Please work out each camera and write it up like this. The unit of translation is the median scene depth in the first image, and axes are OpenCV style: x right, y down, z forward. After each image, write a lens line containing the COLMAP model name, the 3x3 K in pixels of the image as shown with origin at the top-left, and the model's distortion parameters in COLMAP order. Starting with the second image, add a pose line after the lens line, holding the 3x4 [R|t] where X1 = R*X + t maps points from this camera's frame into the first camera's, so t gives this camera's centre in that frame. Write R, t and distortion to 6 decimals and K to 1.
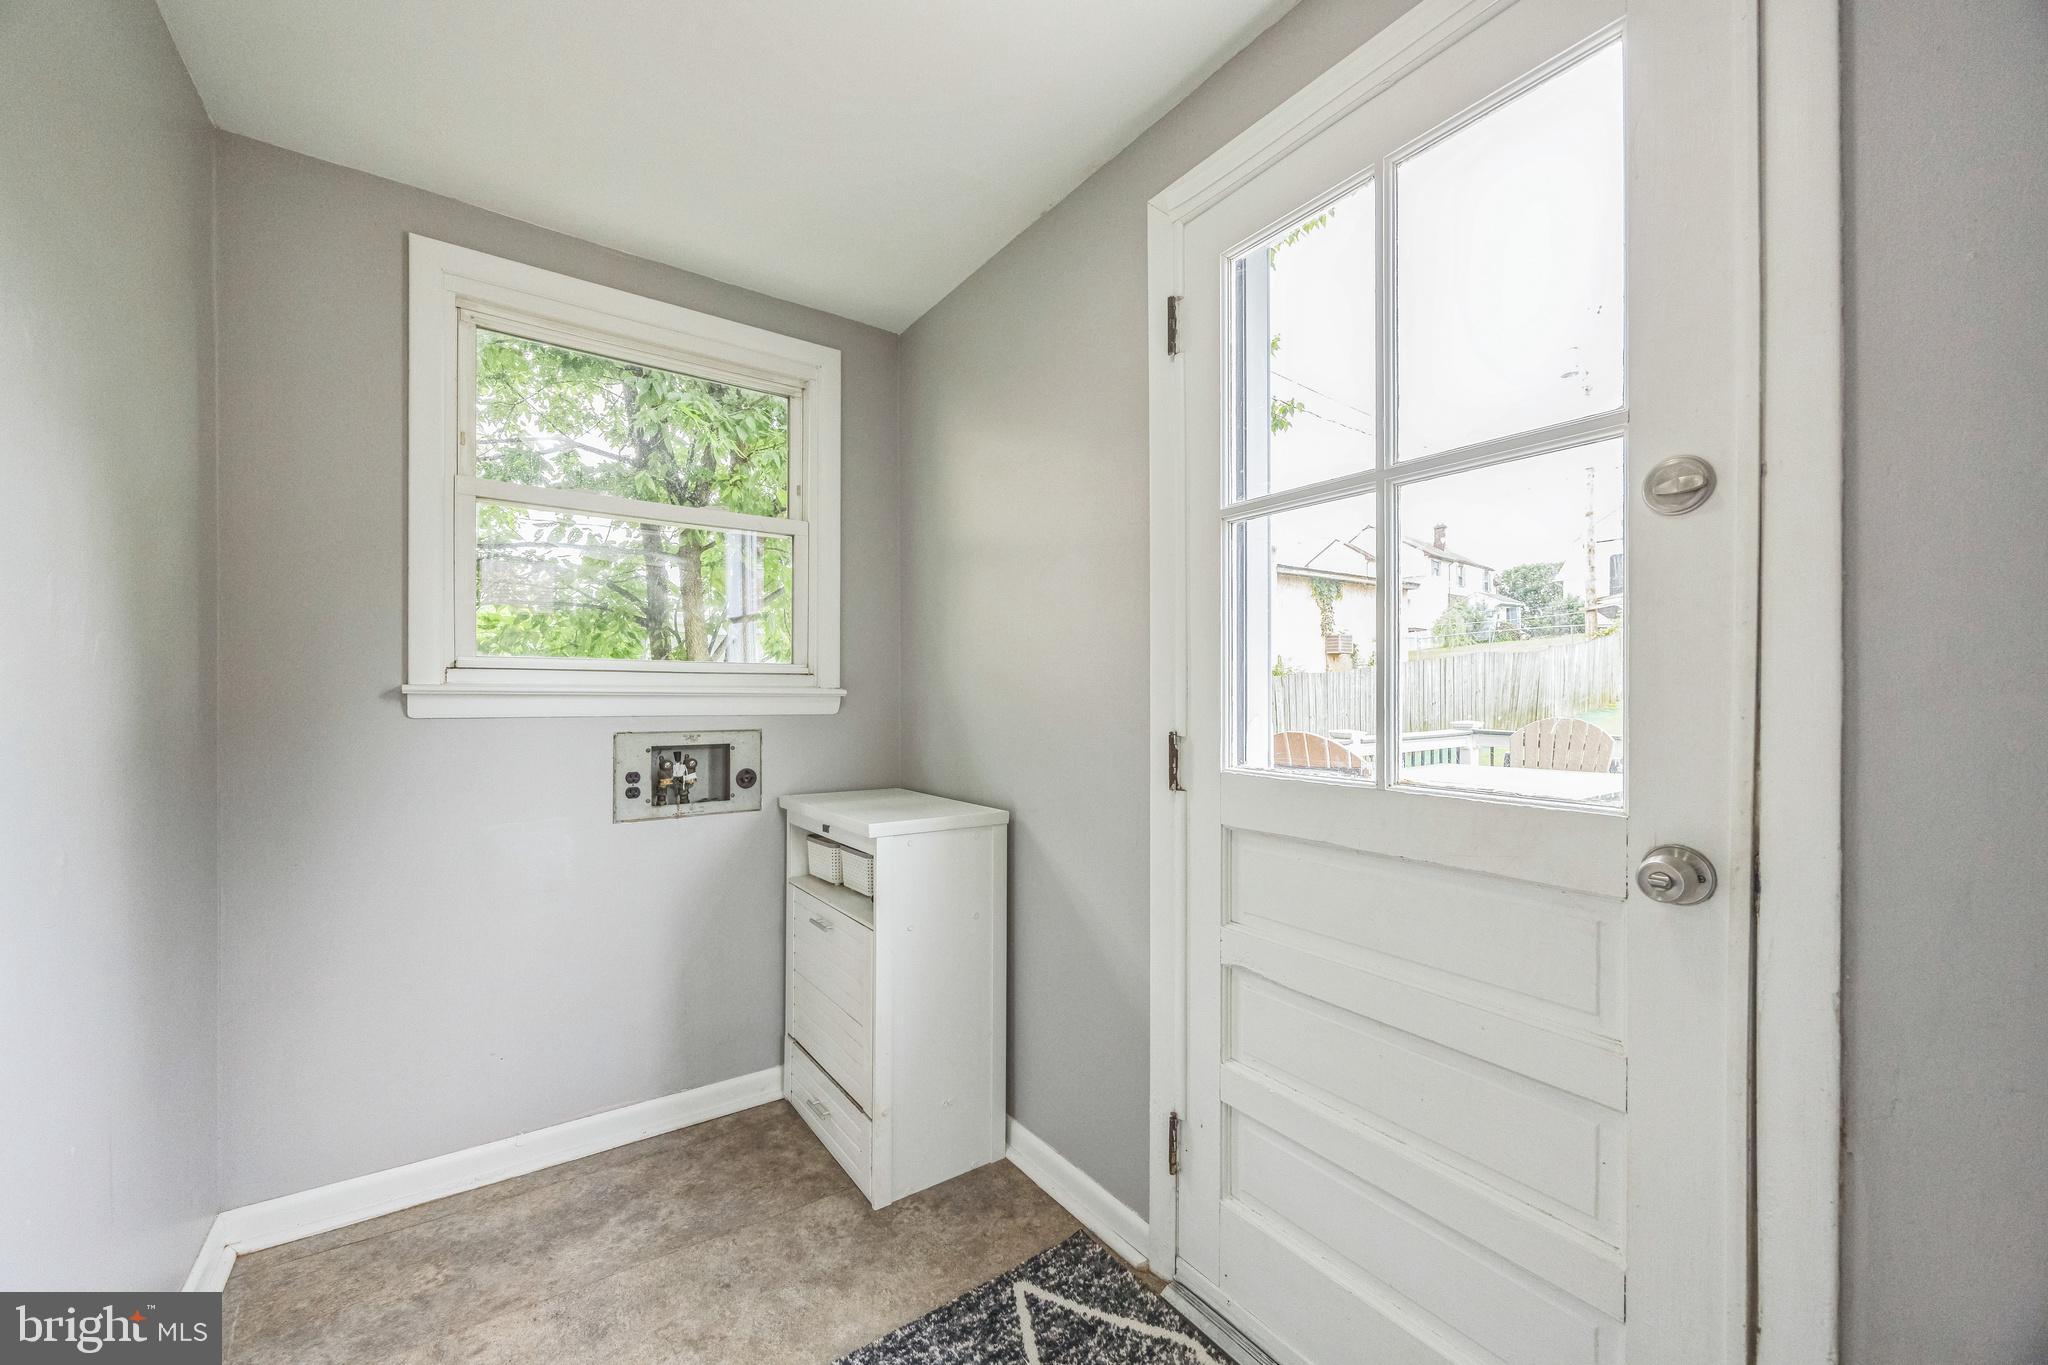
lens RADIAL K [[780.7, 0, 1014.5], [0, 780.7, 688.0], [0, 0, 1]] dist [-0.018116, -0.001736]
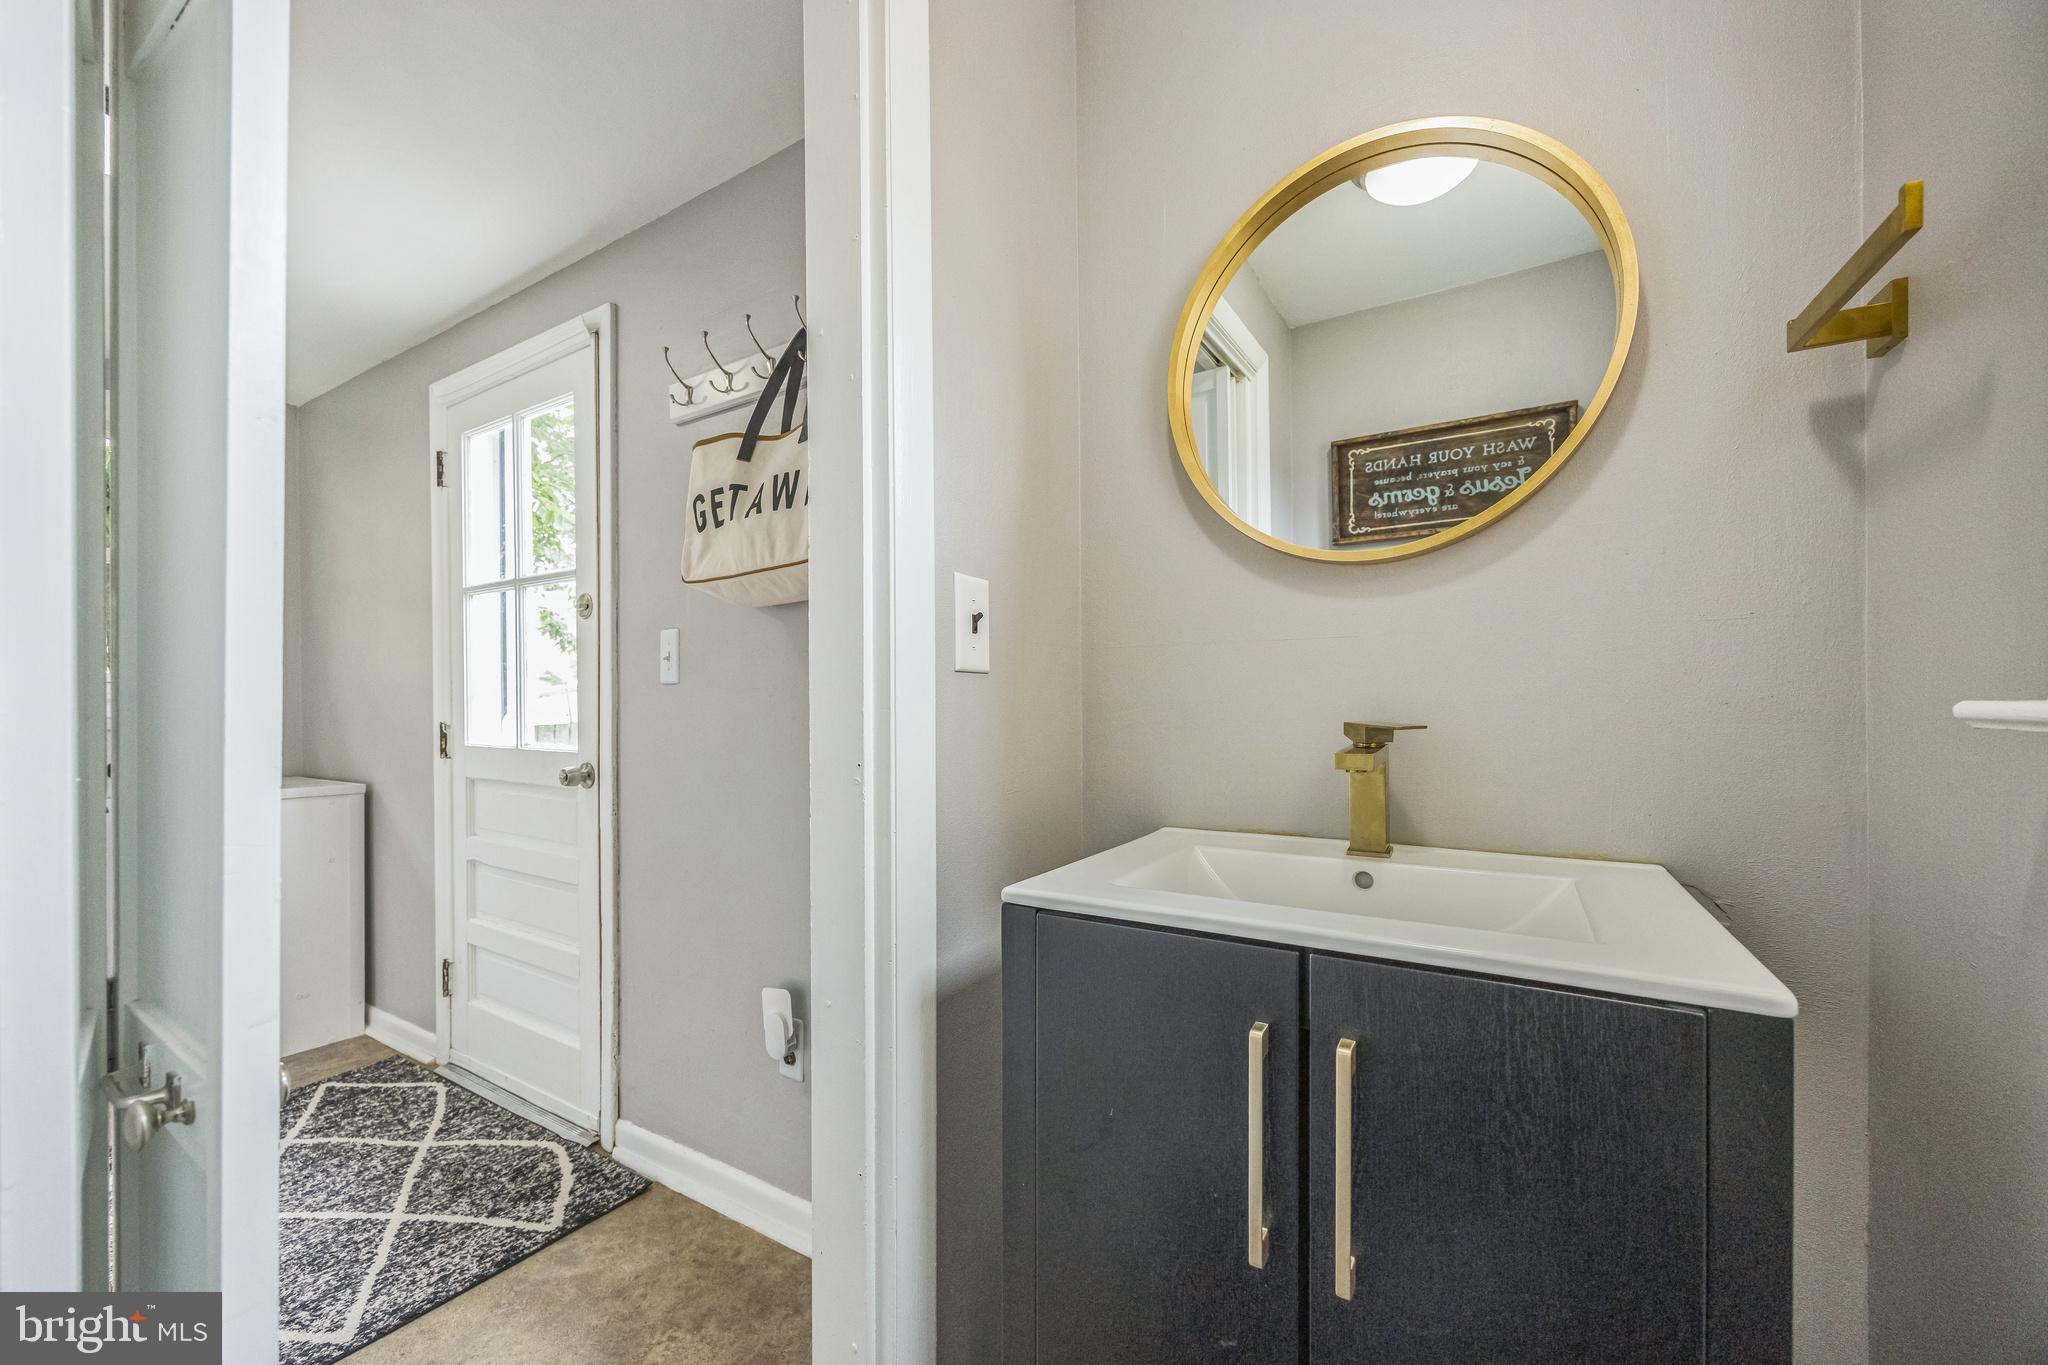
lens RADIAL K [[780.7, 0, 1036.1], [0, 780.7, 693.3], [0, 0, 1]] dist [-0.018116, -0.001736]
pose [[0.901522, -0.006975, 0.432678, 0.630834], [0.006926, 0.999975, 0.001690, 0.003576], [-0.432679, 0.001473, 0.901547, -0.983136]]
